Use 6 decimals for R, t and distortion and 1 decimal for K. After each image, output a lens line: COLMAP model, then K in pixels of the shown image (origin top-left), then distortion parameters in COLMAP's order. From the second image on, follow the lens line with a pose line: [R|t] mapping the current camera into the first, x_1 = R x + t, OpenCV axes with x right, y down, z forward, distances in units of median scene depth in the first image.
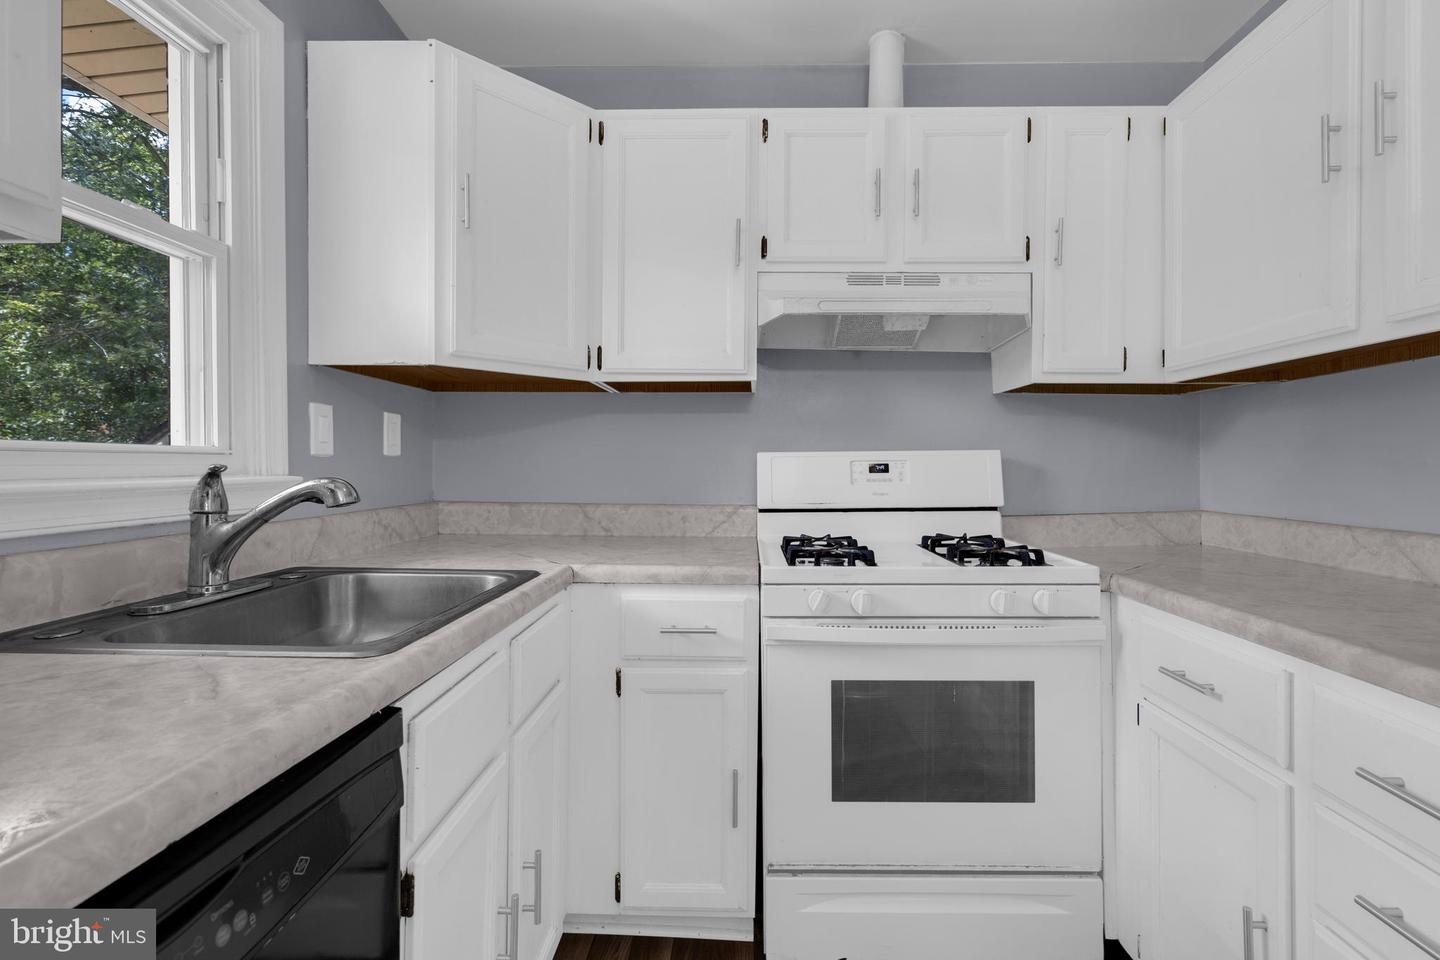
lens RADIAL K [[657.2, 0, 733.1], [0, 657.2, 471.3], [0, 0, 1]] dist [0.000175, 0.000116]
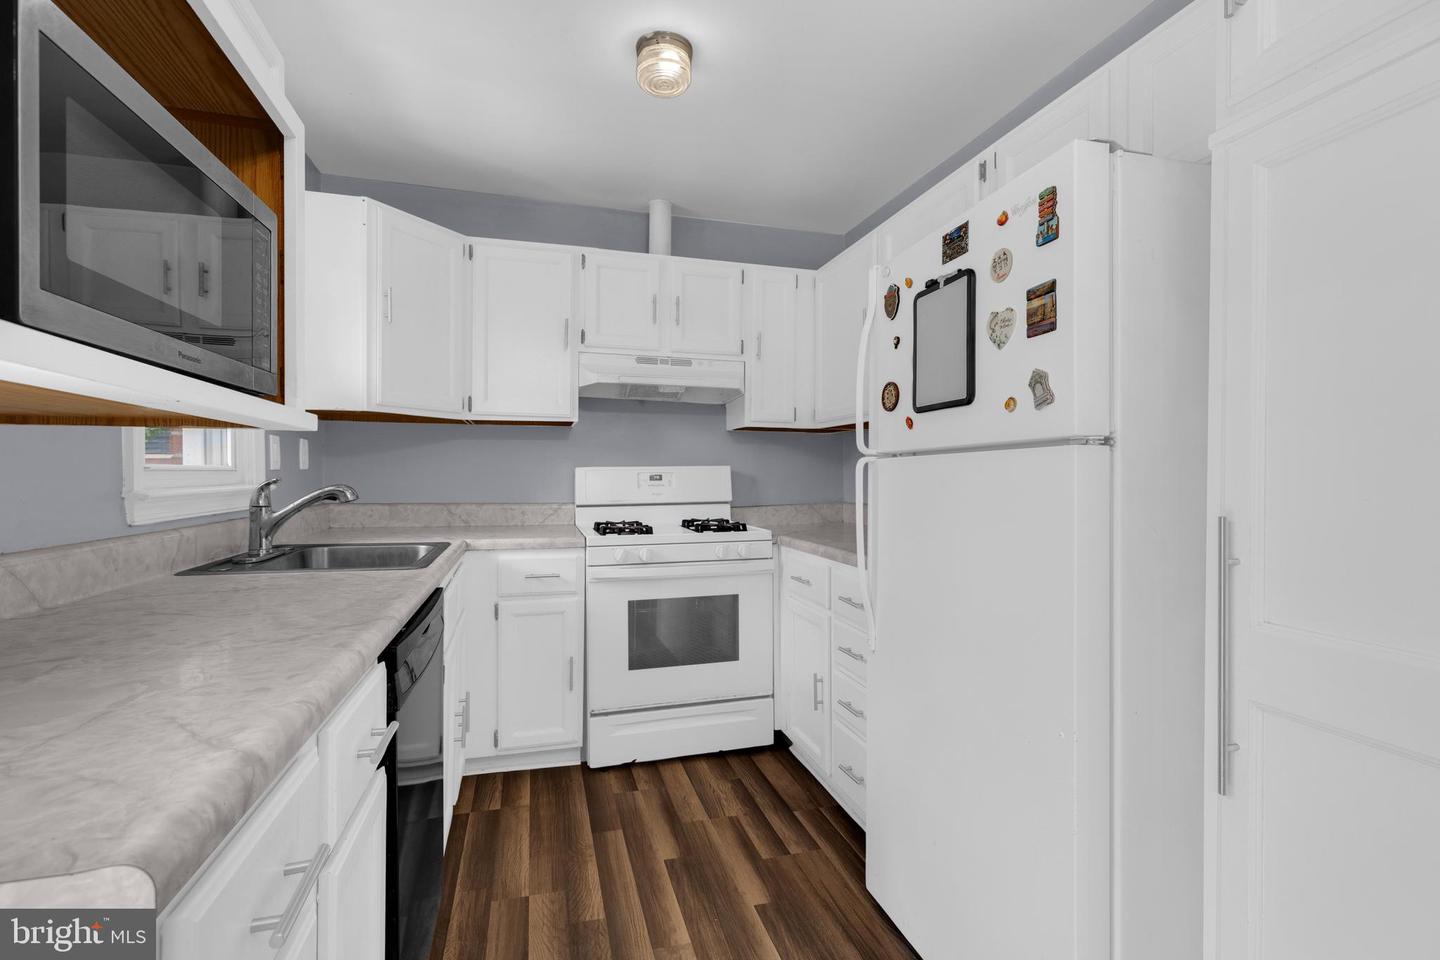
lens RADIAL K [[657.2, 0, 733.1], [0, 657.2, 471.3], [0, 0, 1]] dist [0.000175, 0.000116]
pose [[0.946602, 0.000315, 0.322403, -0.123482], [0.003104, 0.999944, -0.010089, -0.004010], [-0.322388, 0.010551, 0.946549, -0.615279]]
